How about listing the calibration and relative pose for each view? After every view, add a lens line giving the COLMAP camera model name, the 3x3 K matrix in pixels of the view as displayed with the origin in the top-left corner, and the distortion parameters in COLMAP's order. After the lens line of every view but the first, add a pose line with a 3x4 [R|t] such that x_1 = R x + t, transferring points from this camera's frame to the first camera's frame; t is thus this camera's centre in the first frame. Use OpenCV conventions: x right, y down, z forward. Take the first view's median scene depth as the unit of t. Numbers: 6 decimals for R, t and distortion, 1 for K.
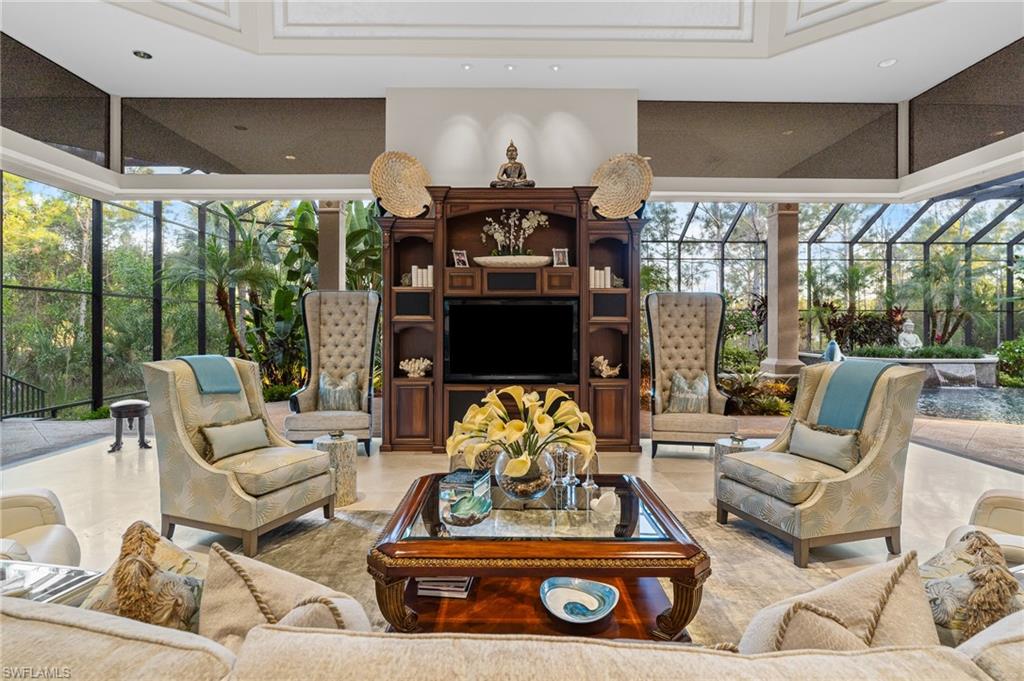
lens RADIAL K [[526.4, 0, 513.2], [0, 526.4, 324.8], [0, 0, 1]] dist [-0.001275, -0.000502]
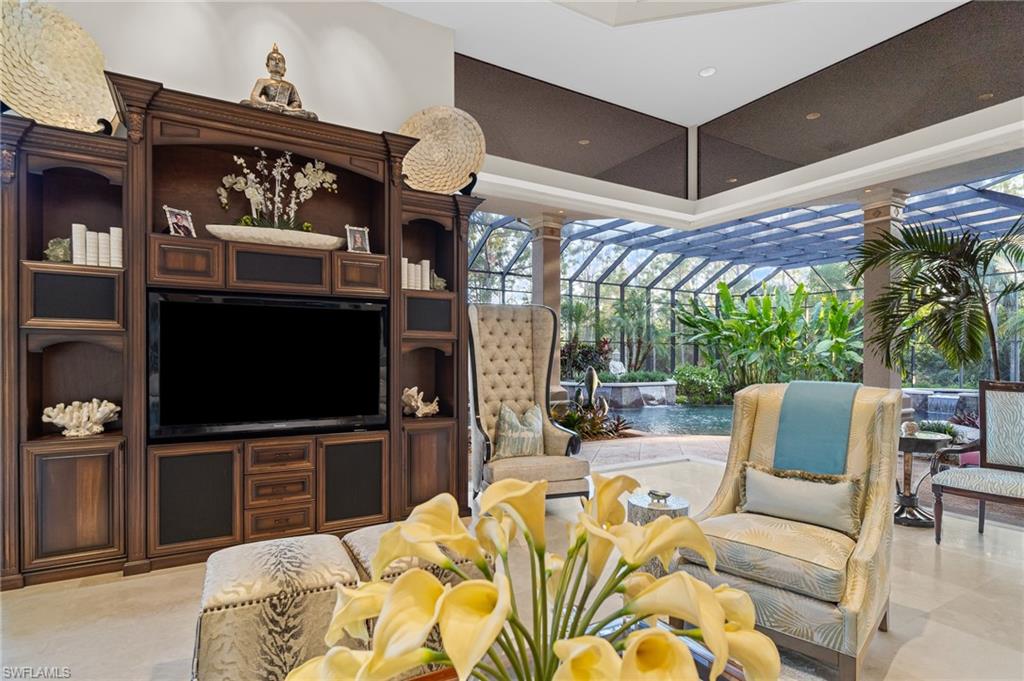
lens RADIAL K [[527.6, 0, 508.3], [0, 527.6, 360.1], [0, 0, 1]] dist [-0.003575, -0.000299]
pose [[0.870654, -0.002469, 0.491890, -0.072016], [-0.000778, 0.999979, 0.006396, 0.019131], [-0.491895, -0.005951, 0.870634, 0.327690]]
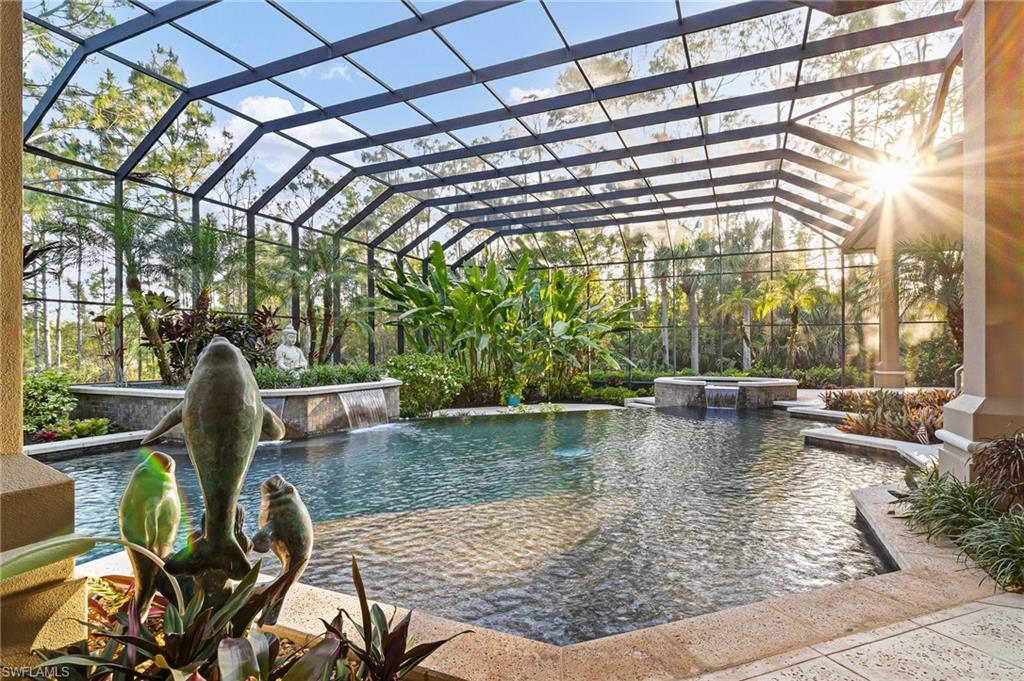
lens RADIAL K [[534.5, 0, 513.3], [0, 534.5, 351.0], [0, 0, 1]] dist [0.003837, 0.000371]
pose [[0.417803, -0.004819, 0.908525, 0.840081], [0.003710, 0.999987, 0.003598, 0.060629], [-0.908530, 0.001868, 0.417815, 1.462455]]
